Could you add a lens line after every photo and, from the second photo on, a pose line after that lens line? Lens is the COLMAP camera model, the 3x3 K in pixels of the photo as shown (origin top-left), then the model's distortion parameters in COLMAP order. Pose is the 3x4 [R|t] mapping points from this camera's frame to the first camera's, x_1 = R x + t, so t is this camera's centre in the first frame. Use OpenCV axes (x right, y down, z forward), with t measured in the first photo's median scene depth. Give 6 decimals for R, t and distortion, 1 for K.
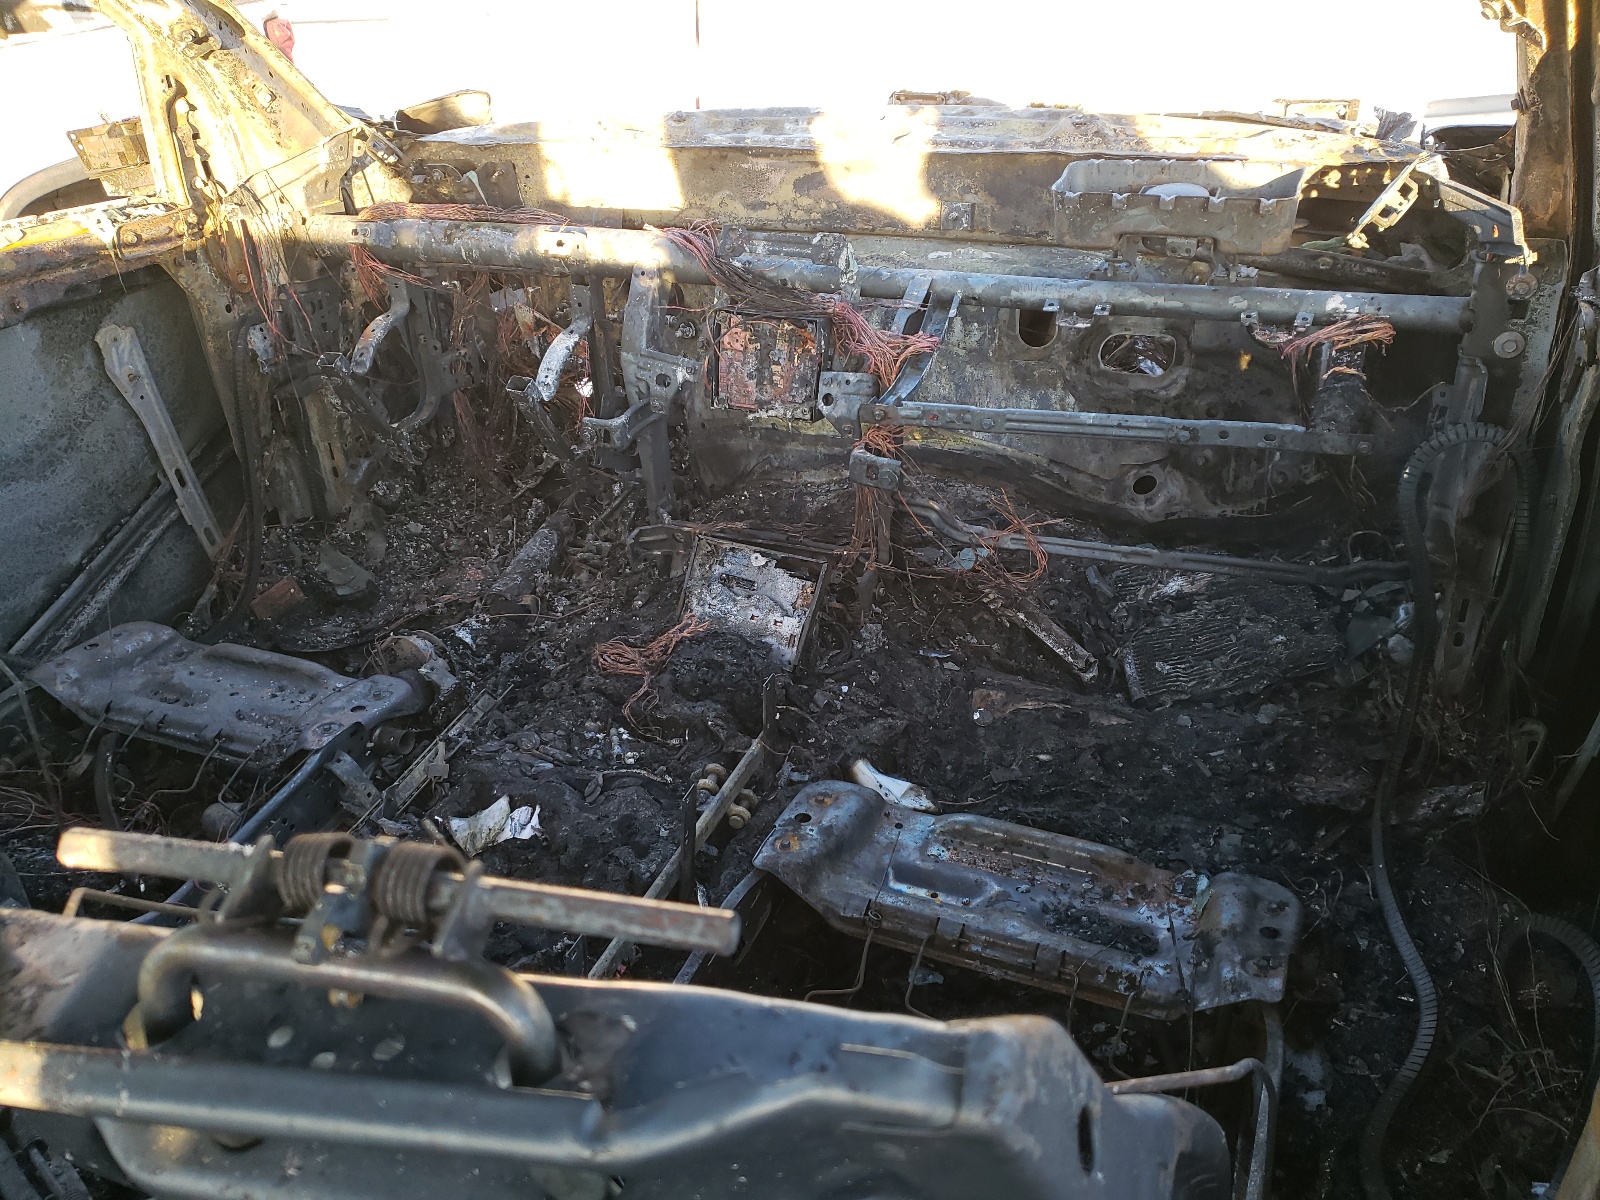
lens RADIAL K [[1223.8, 0, 800.0], [0, 1223.8, 600.0], [0, 0, 1]] dist [0.003489, -0.003879]
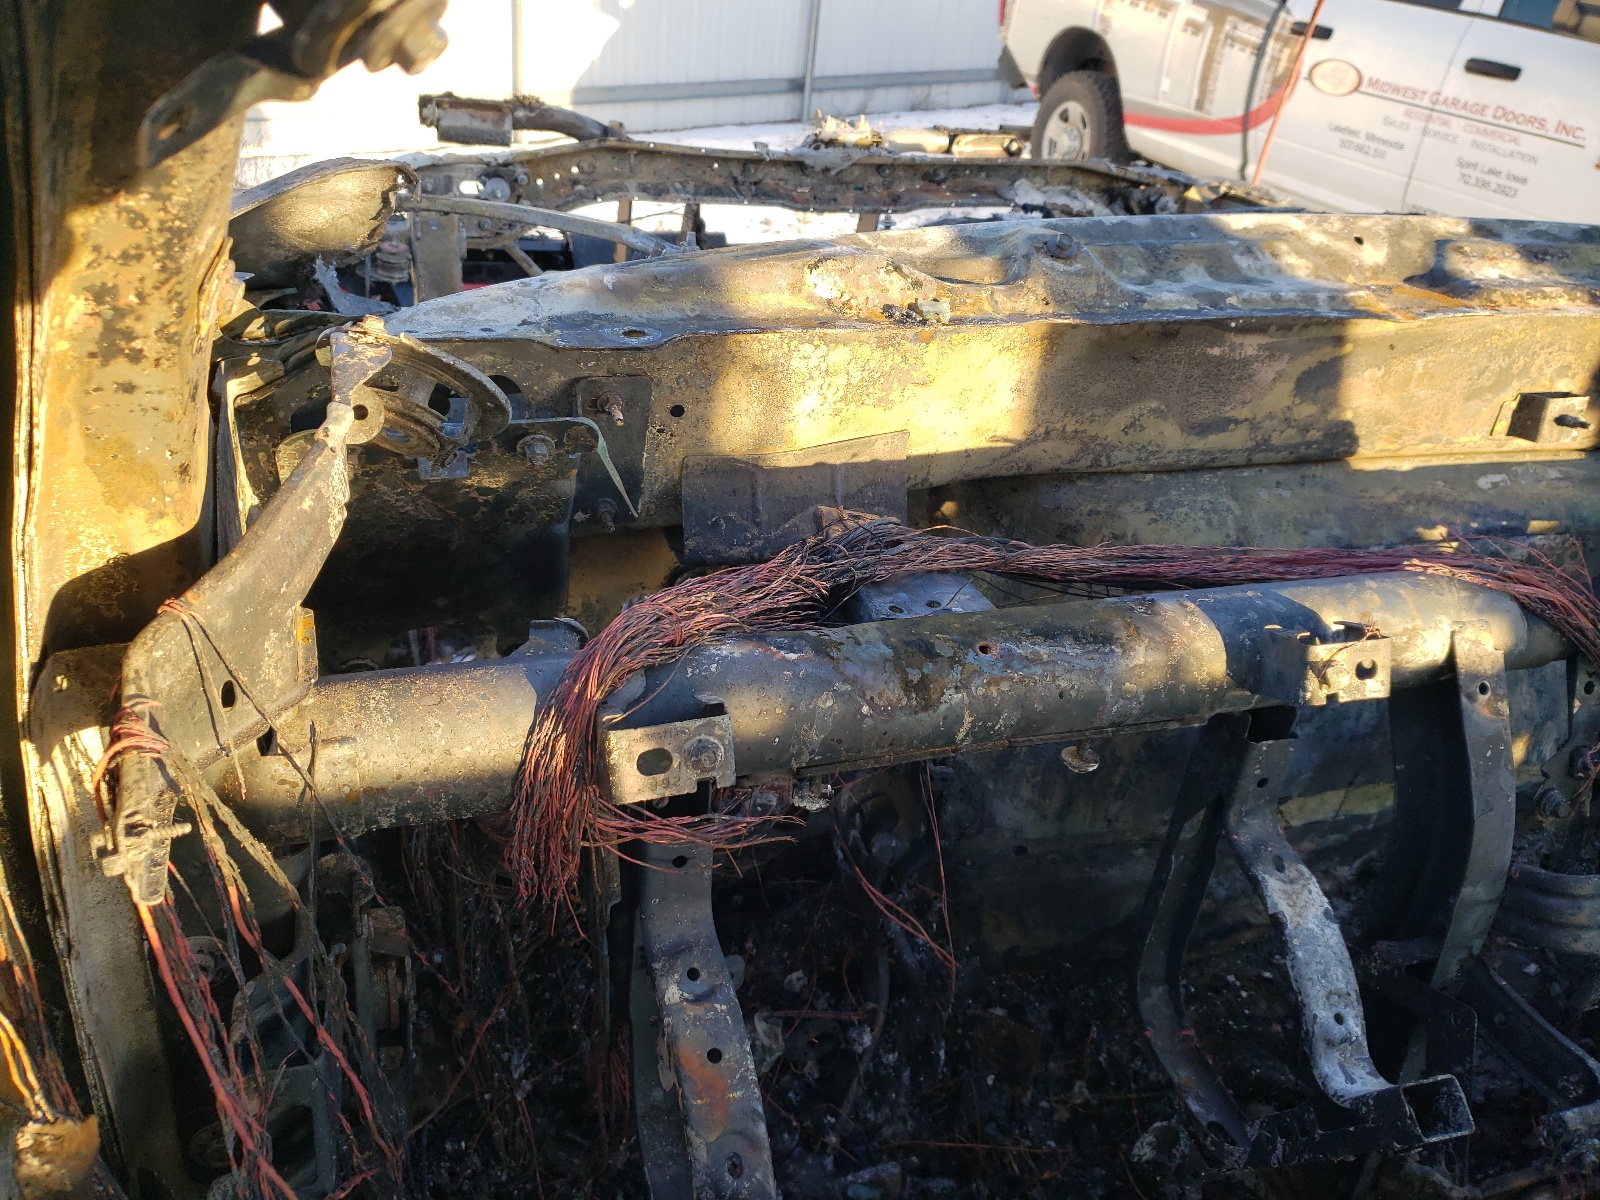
lens RADIAL K [[1223.8, 0, 800.0], [0, 1223.8, 600.0], [0, 0, 1]] dist [0.003489, -0.003879]
pose [[0.743488, -0.226950, 0.629062, -0.480883], [0.217849, 0.971538, 0.093032, -0.339926], [-0.632271, 0.067872, 0.771768, 0.743617]]
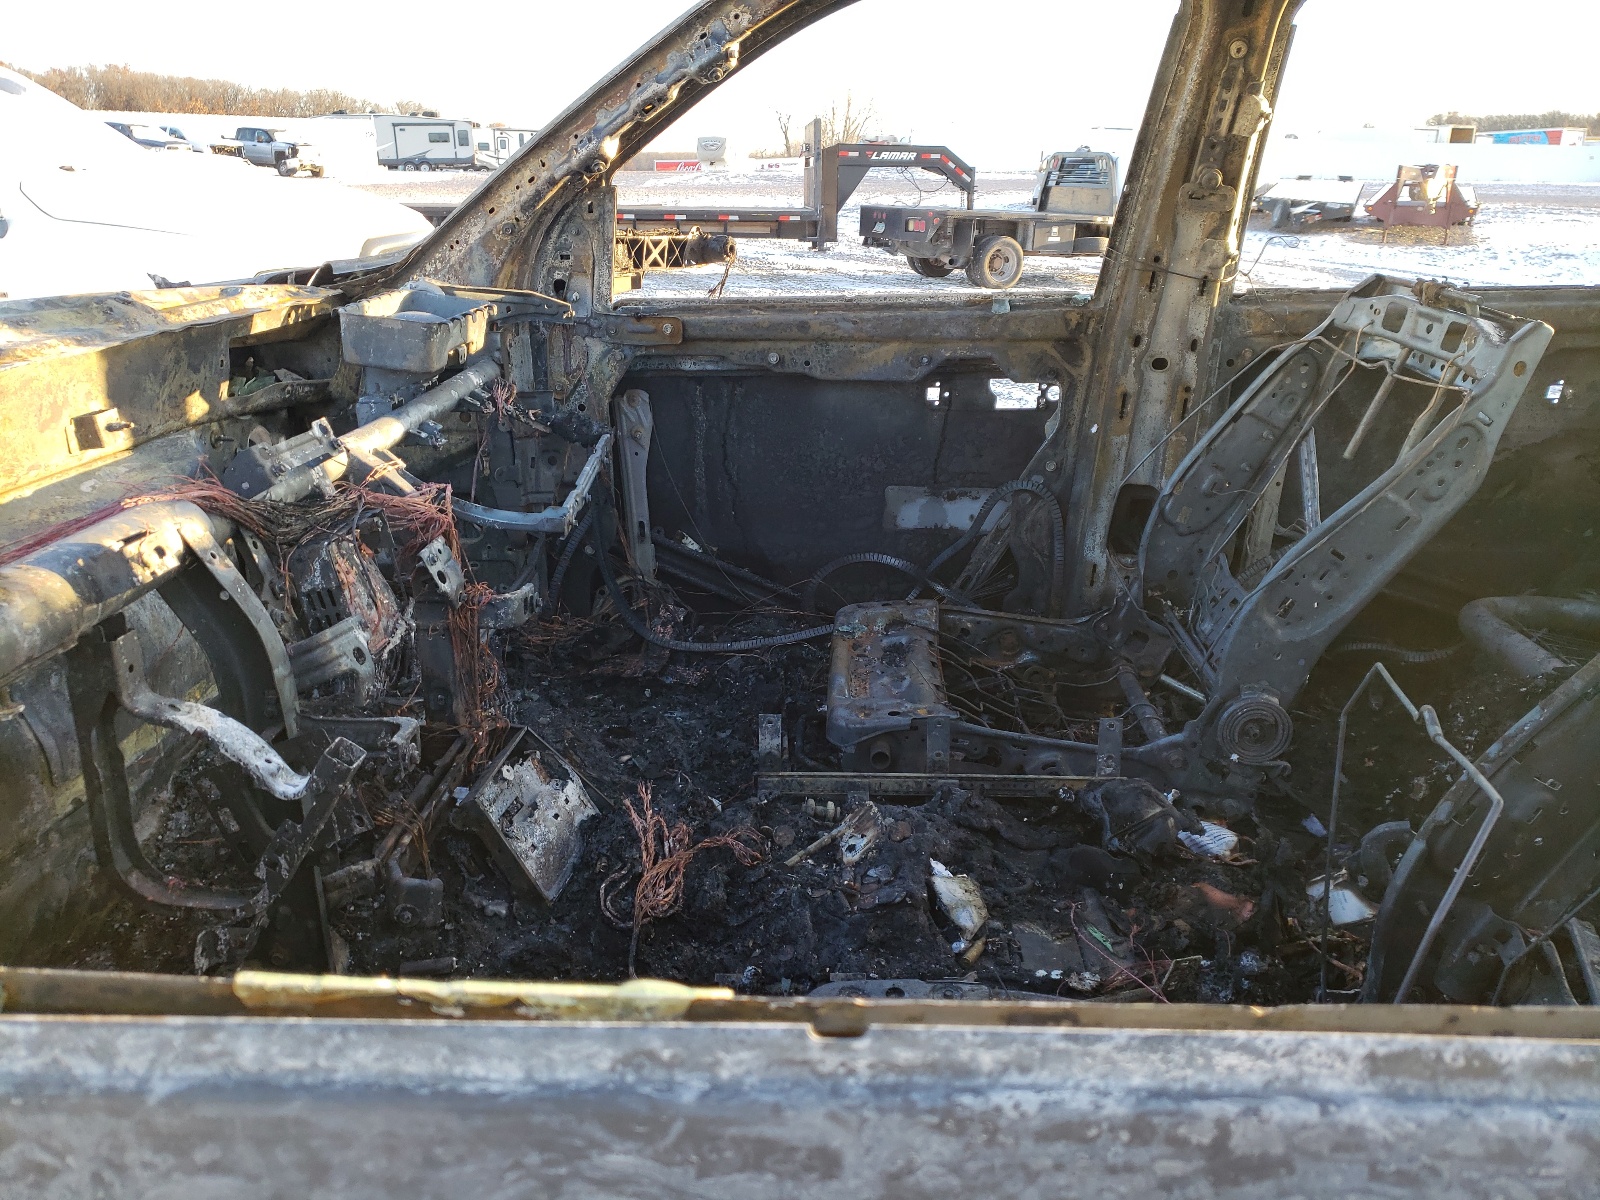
lens RADIAL K [[1223.8, 0, 800.0], [0, 1223.8, 600.0], [0, 0, 1]] dist [0.003489, -0.003879]
pose [[-0.359135, -0.274516, 0.891999, -0.704851], [0.444873, 0.789838, 0.422190, -0.338277], [-0.820433, 0.548450, -0.161533, 0.776948]]
